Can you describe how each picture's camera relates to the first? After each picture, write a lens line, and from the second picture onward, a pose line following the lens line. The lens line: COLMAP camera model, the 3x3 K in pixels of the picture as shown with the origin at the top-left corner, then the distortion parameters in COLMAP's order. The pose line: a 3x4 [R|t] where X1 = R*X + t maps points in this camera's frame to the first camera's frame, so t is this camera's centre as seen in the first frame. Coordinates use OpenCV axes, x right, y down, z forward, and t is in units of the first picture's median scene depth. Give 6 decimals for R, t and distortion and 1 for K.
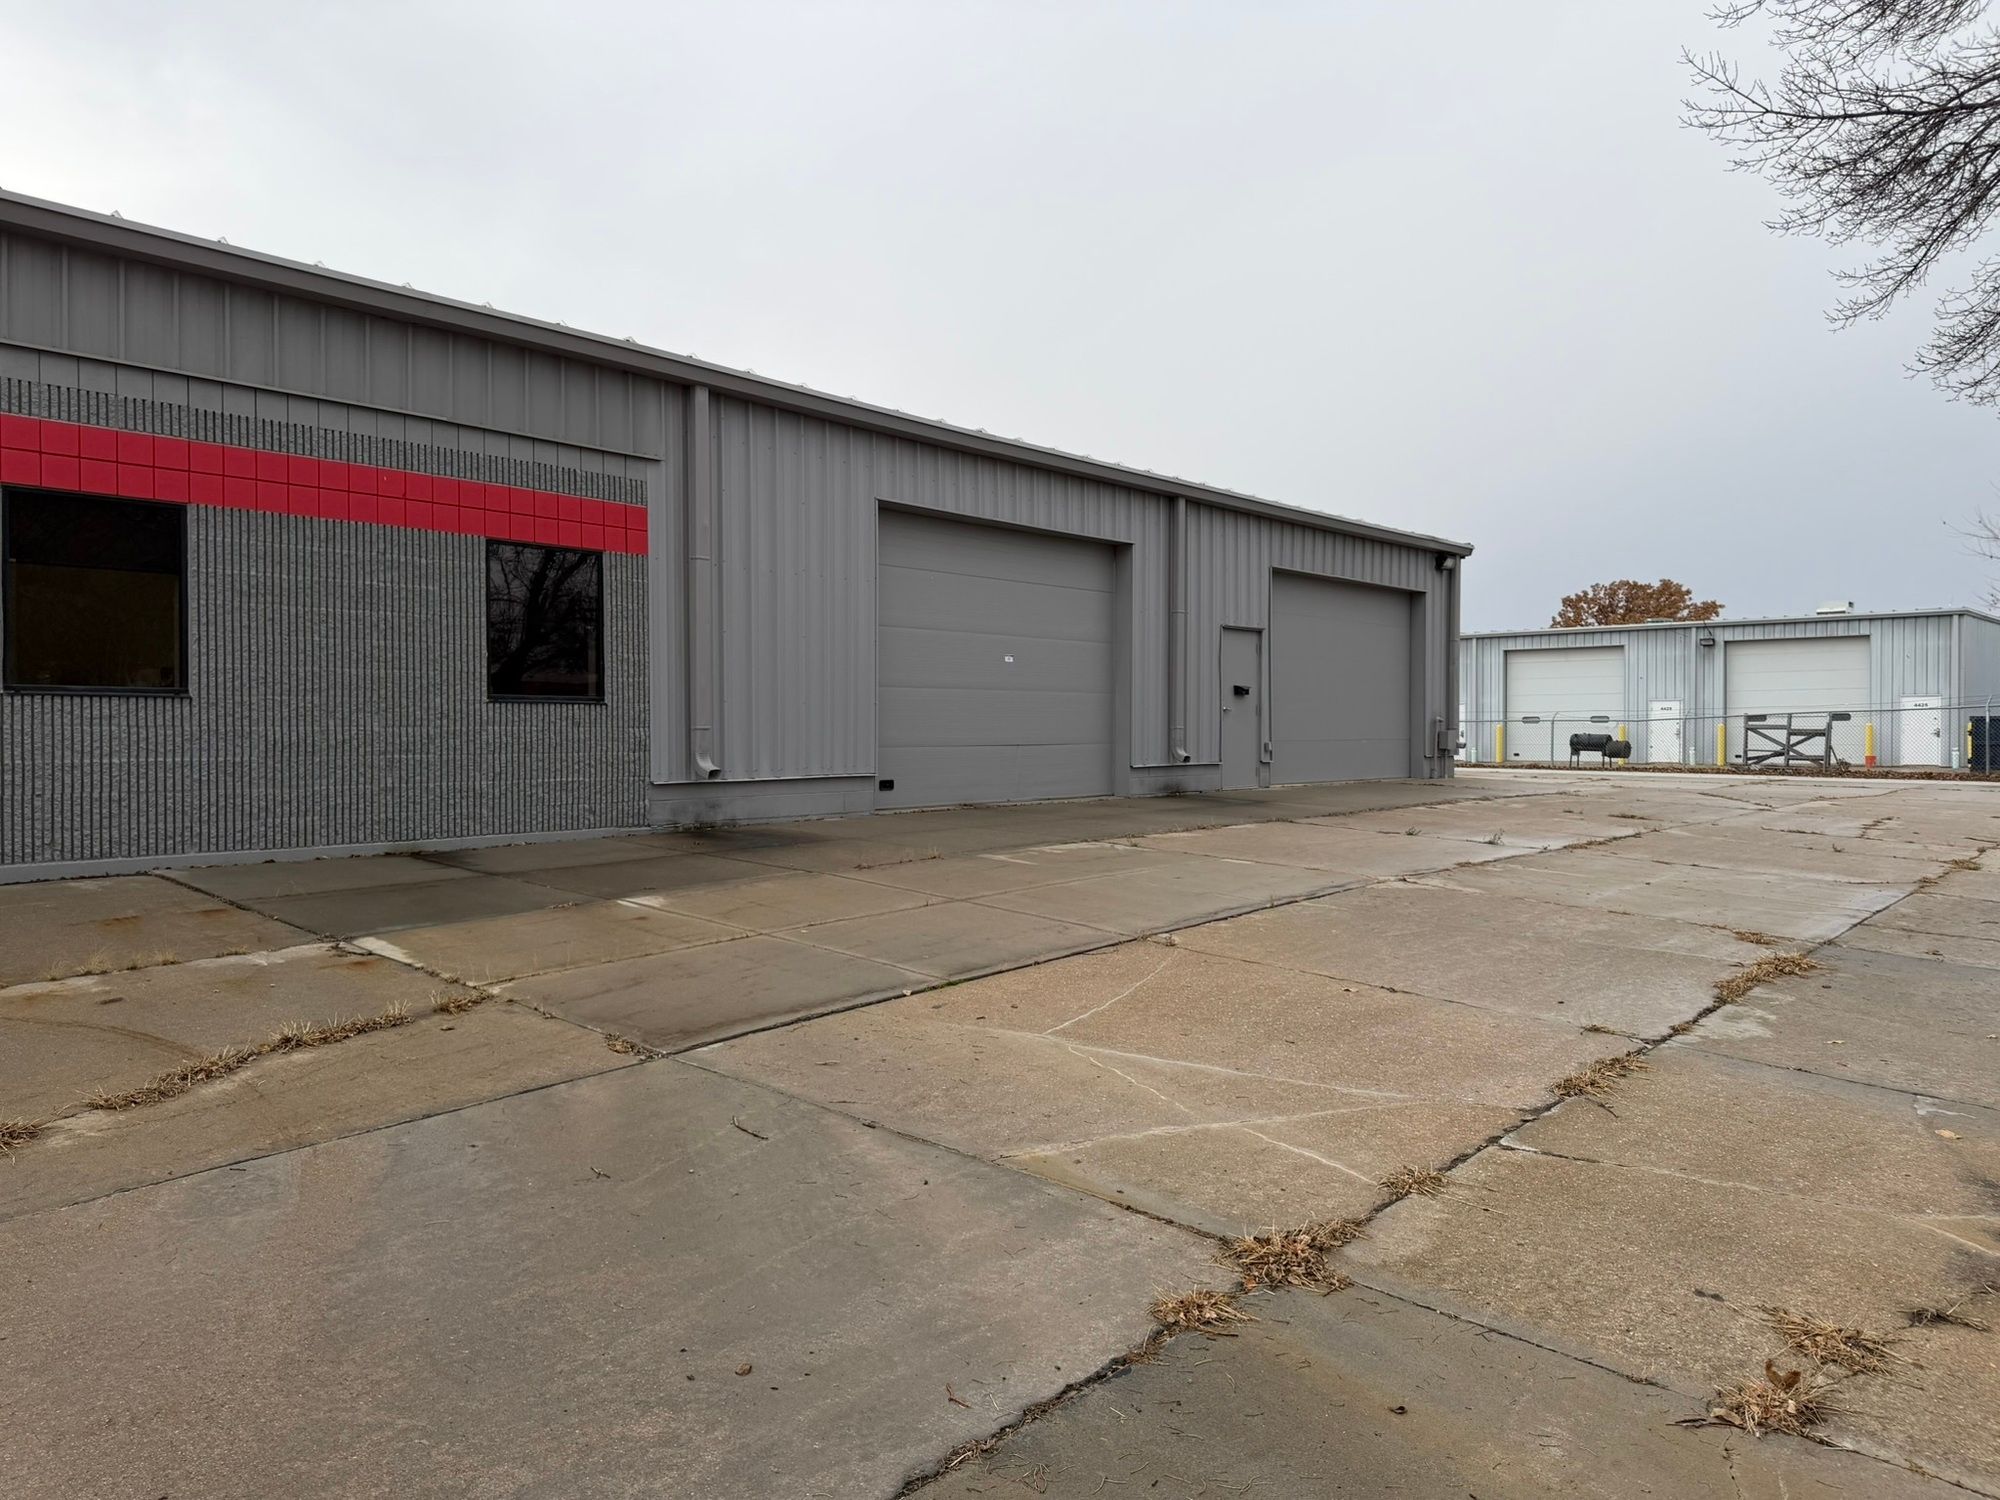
lens RADIAL K [[1409.5, 0, 1000.0], [0, 1409.5, 750.0], [0, 0, 1]] dist [0.052006, -0.044753]
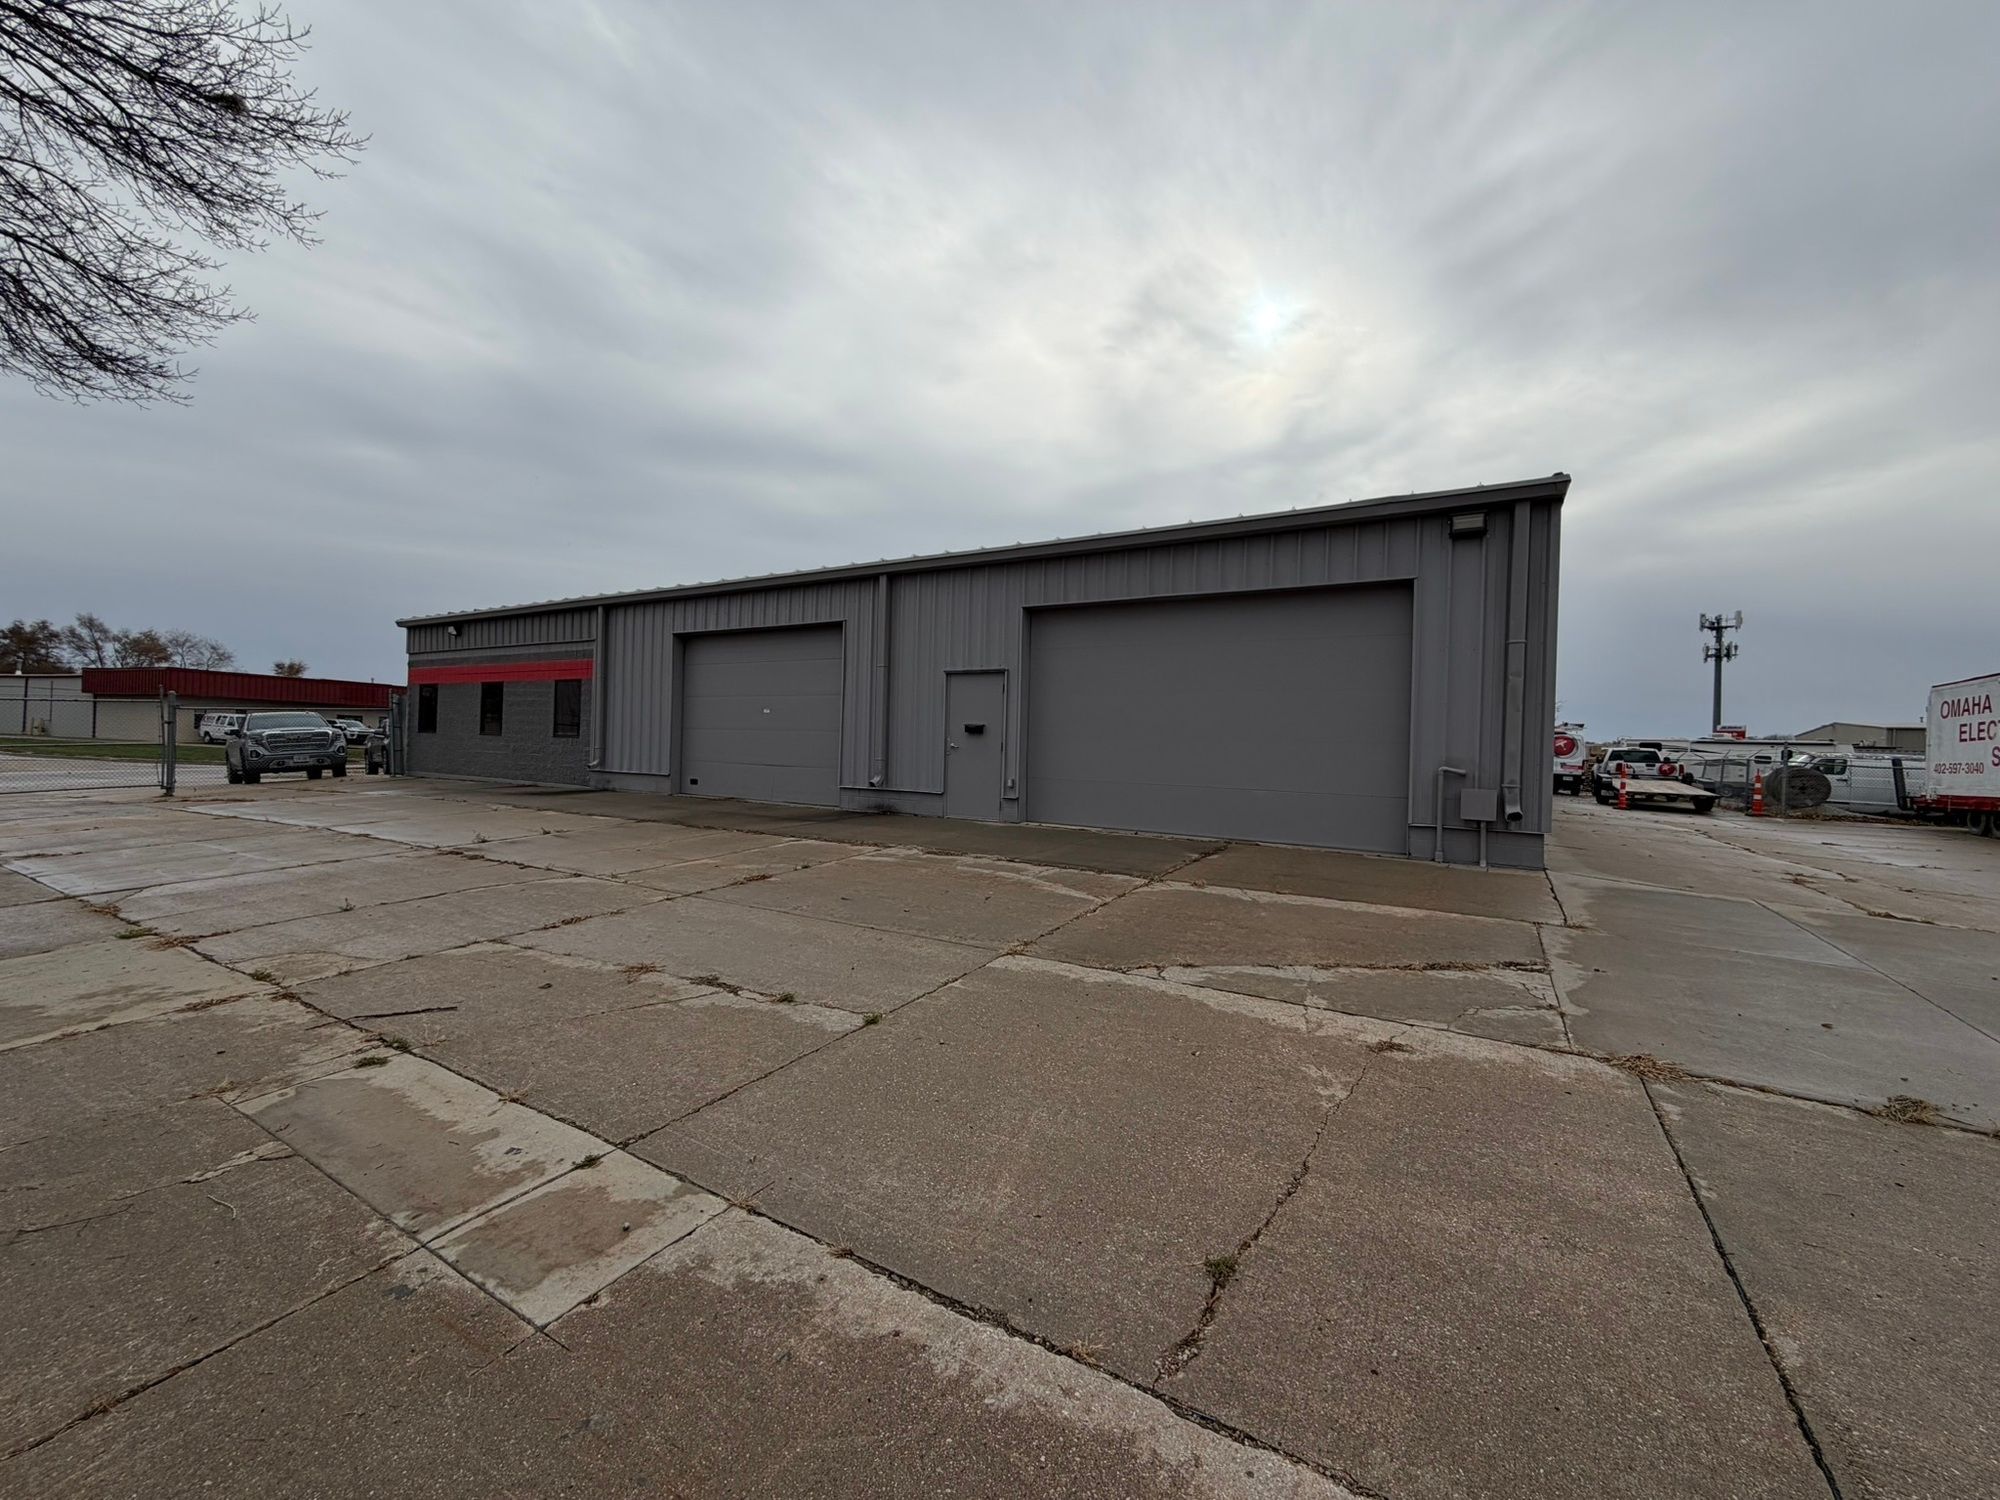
lens RADIAL K [[808.6, 0, 980.3], [0, 808.6, 724.1], [0, 0, 1]] dist [0.015522, 0.000135]
pose [[0.150377, -0.041296, -0.987766, 0.832074], [-0.057150, 0.997093, -0.050386, -0.015618], [0.986976, 0.064028, 0.147579, 0.963999]]
